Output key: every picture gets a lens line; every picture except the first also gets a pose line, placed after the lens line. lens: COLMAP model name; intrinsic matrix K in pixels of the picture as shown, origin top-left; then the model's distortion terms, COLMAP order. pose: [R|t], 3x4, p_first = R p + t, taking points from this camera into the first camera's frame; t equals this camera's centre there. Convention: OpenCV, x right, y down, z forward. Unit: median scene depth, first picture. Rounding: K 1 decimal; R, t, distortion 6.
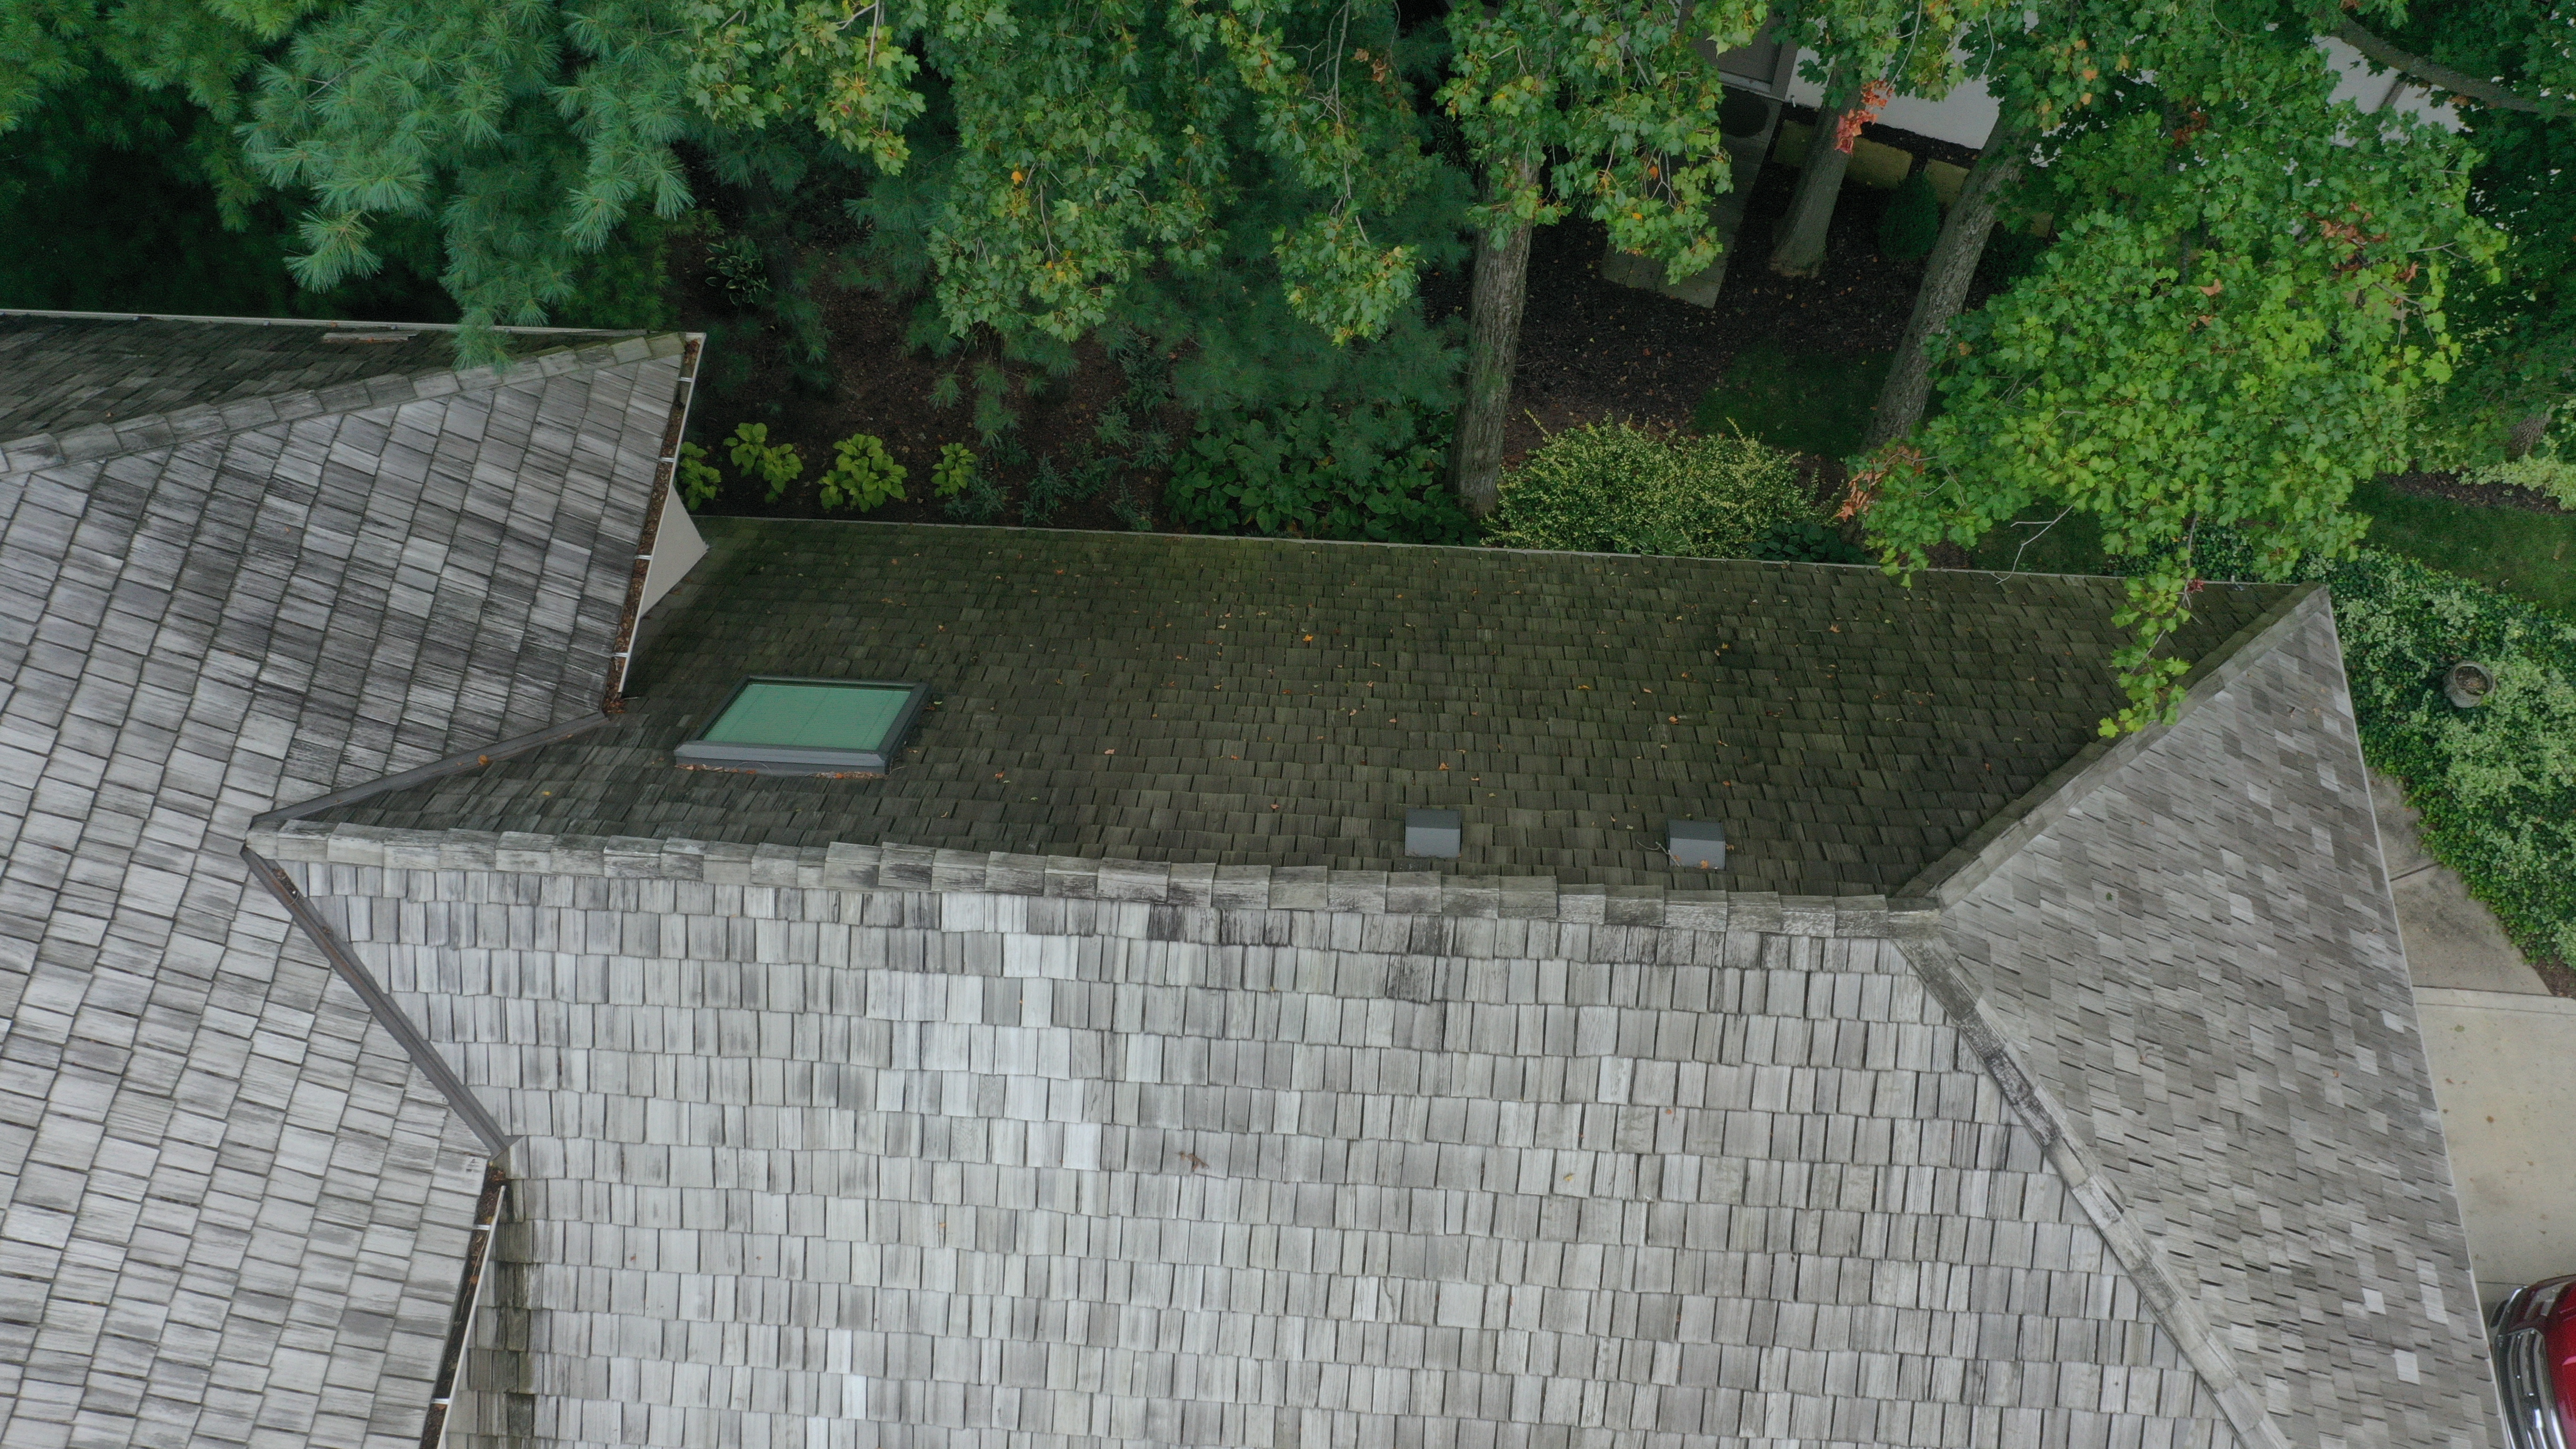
lens RADIAL K [[2022.9, 0, 1286.0], [0, 2022.9, 725.5], [0, 0, 1]] dist [-0.014973, 0.005445]
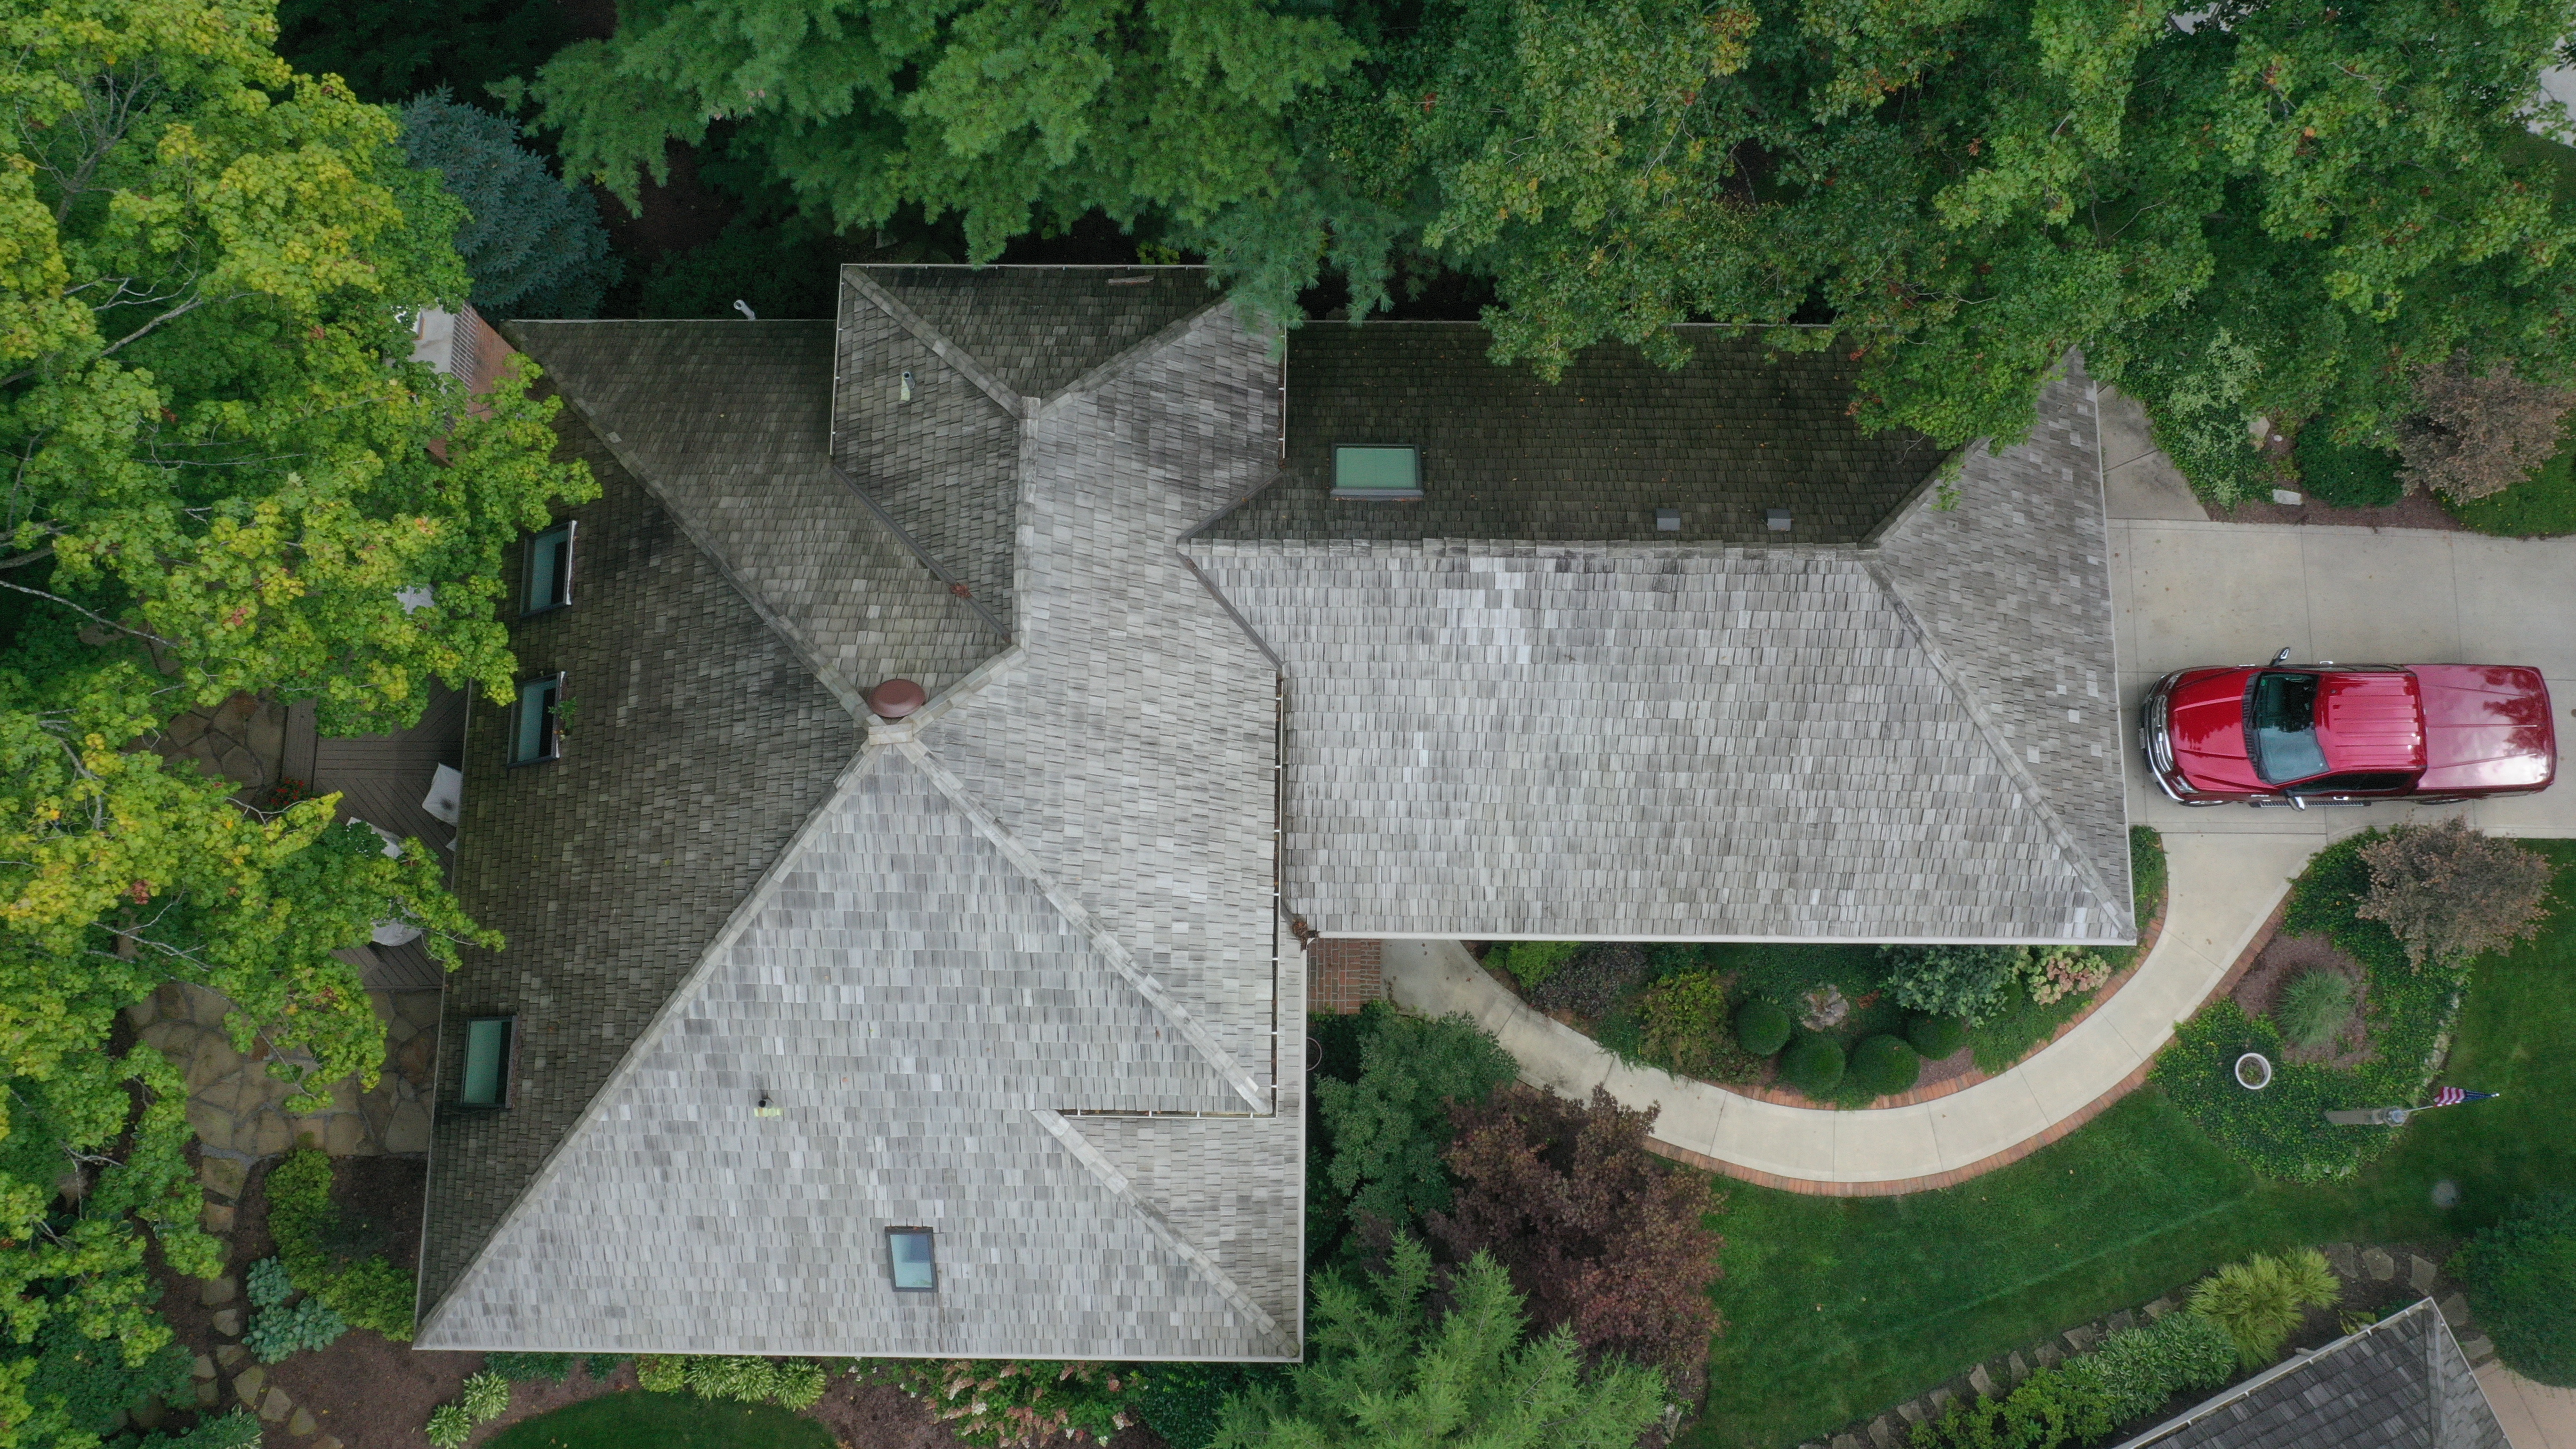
lens RADIAL K [[2022.9, 0, 1293.2], [0, 2022.9, 720.5], [0, 0, 1]] dist [-0.014973, 0.005445]
pose [[0.998823, -0.047230, 0.011028, -0.407404], [0.042091, 0.957093, 0.286707, -0.423698], [-0.024096, -0.285905, 0.957955, -1.341835]]
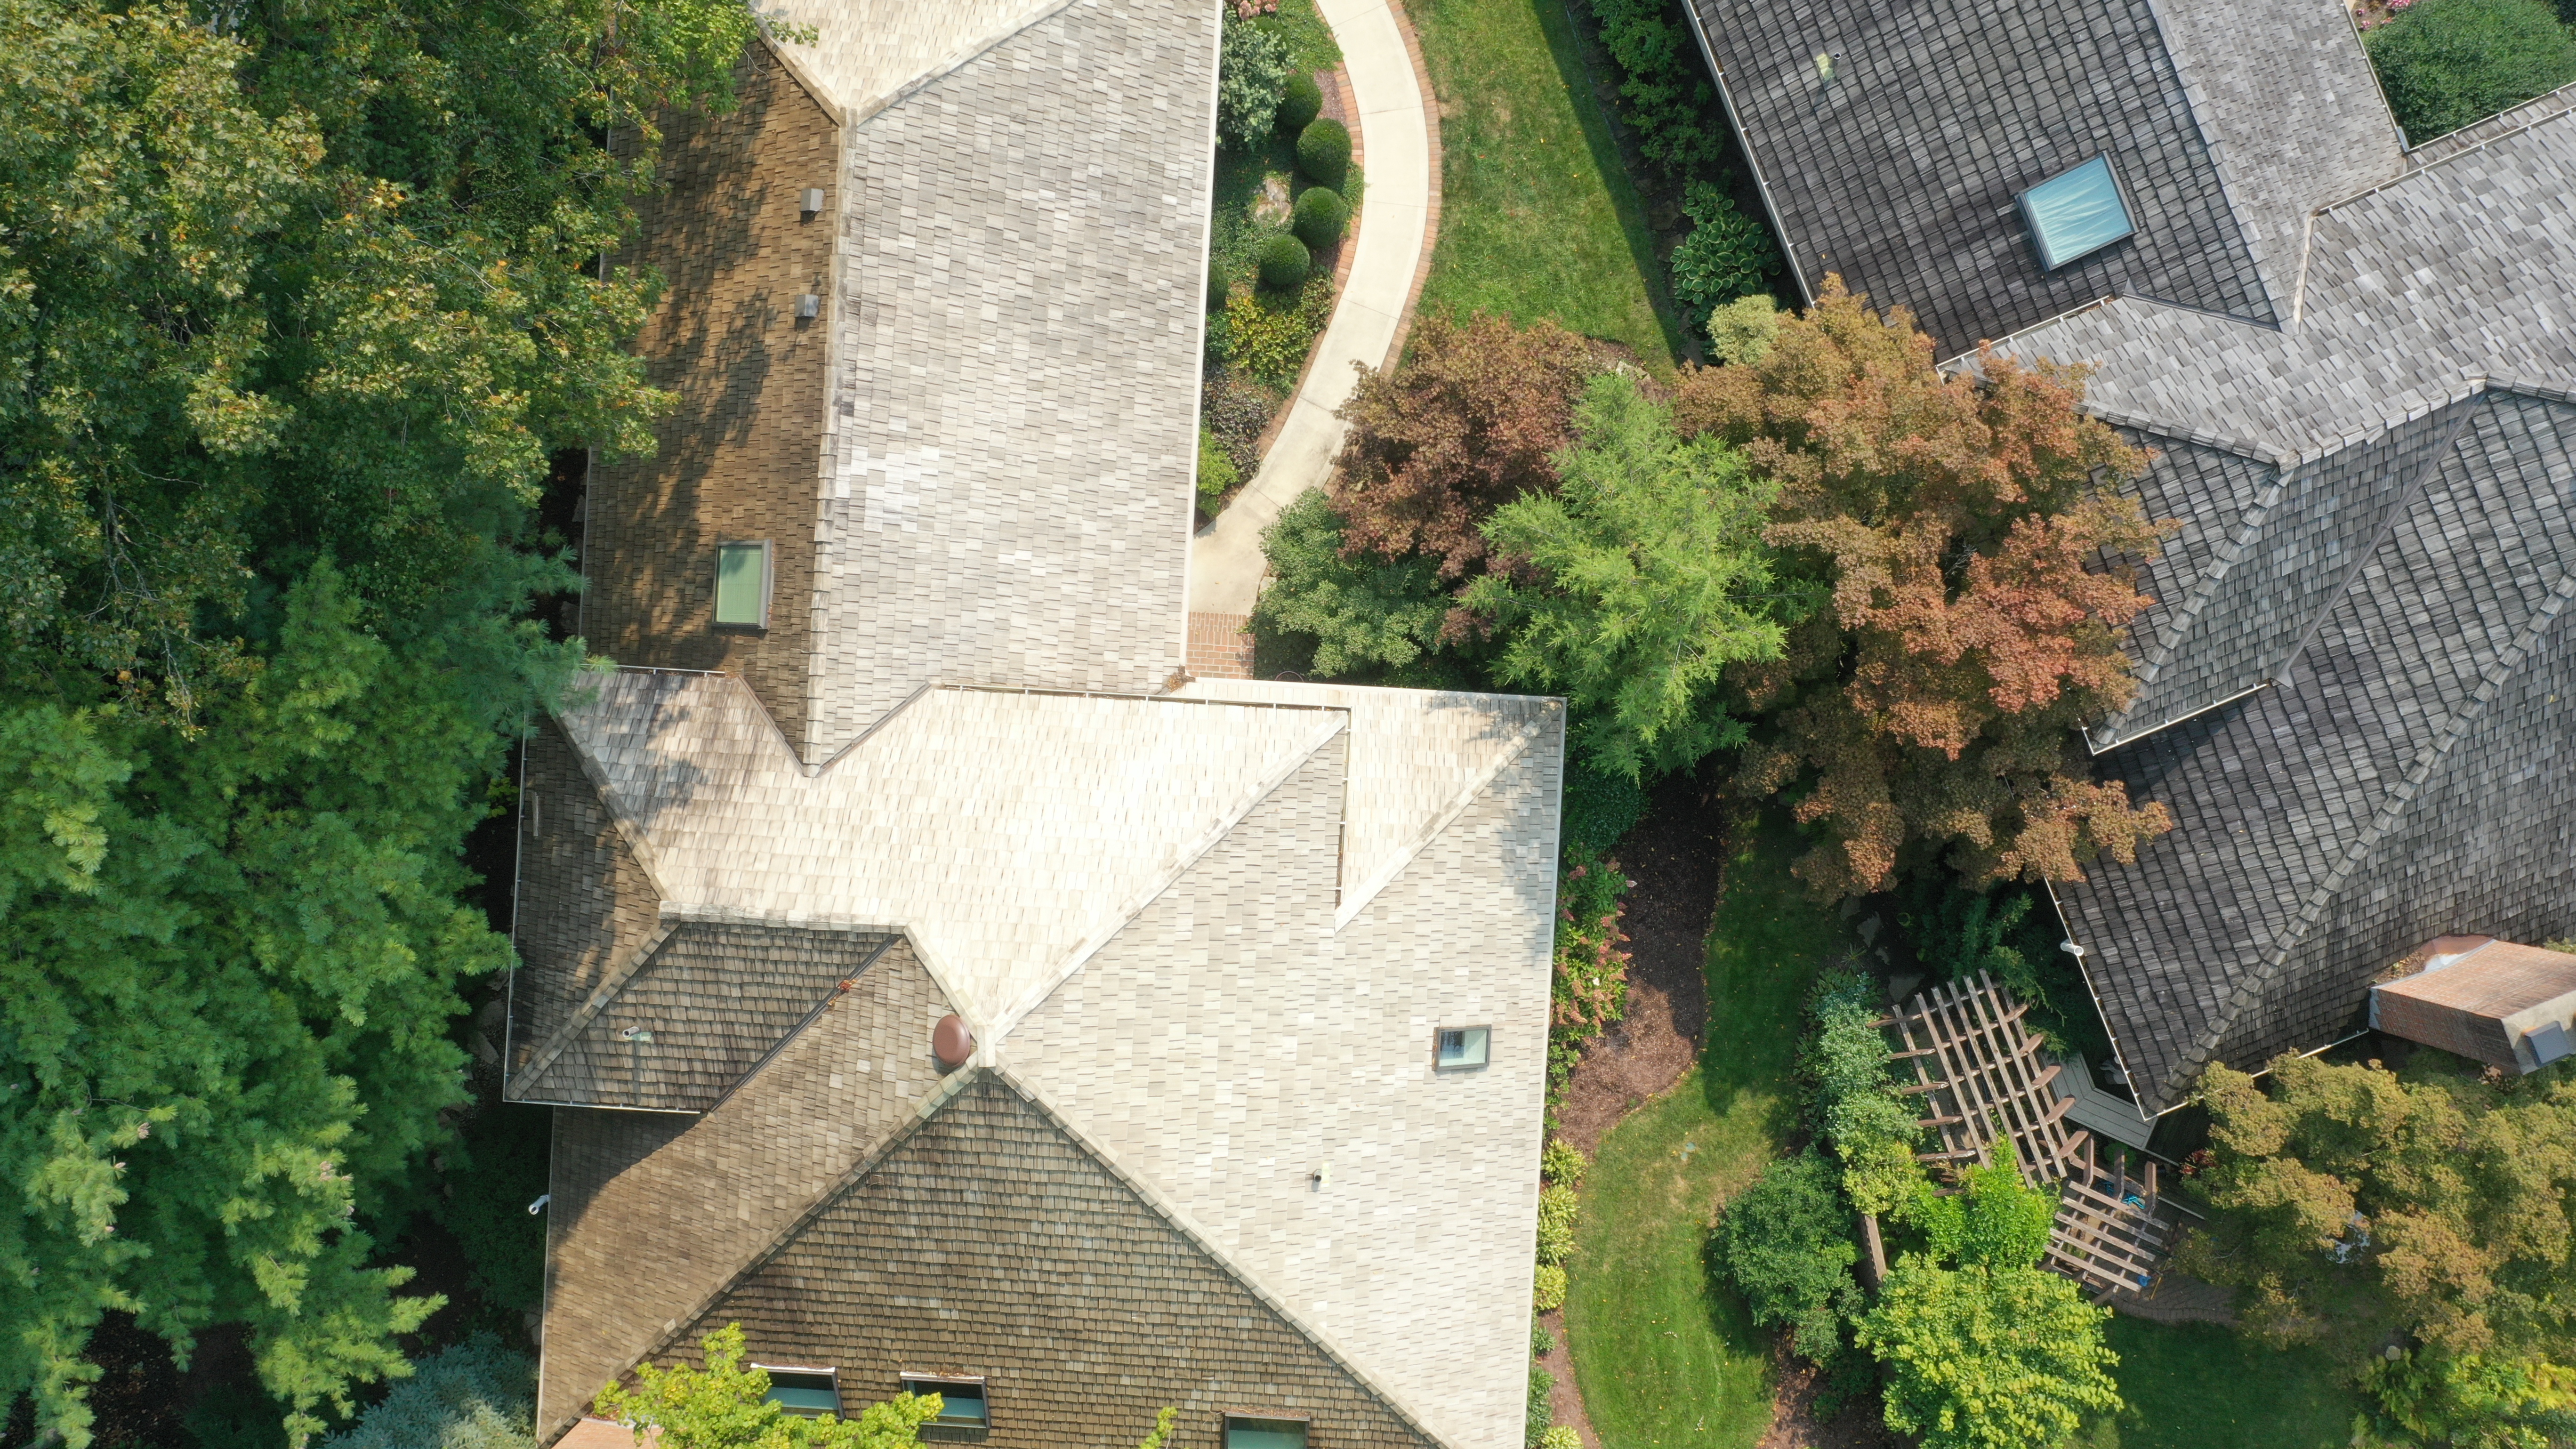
lens RADIAL K [[2022.9, 0, 1292.2], [0, 2022.9, 718.3], [0, 0, 1]] dist [-0.014973, 0.005445]
pose [[-0.002912, -0.999877, 0.015431, -0.475860], [0.891986, 0.004379, 0.452042, -0.535840], [-0.452054, 0.015081, 0.891863, -1.476786]]
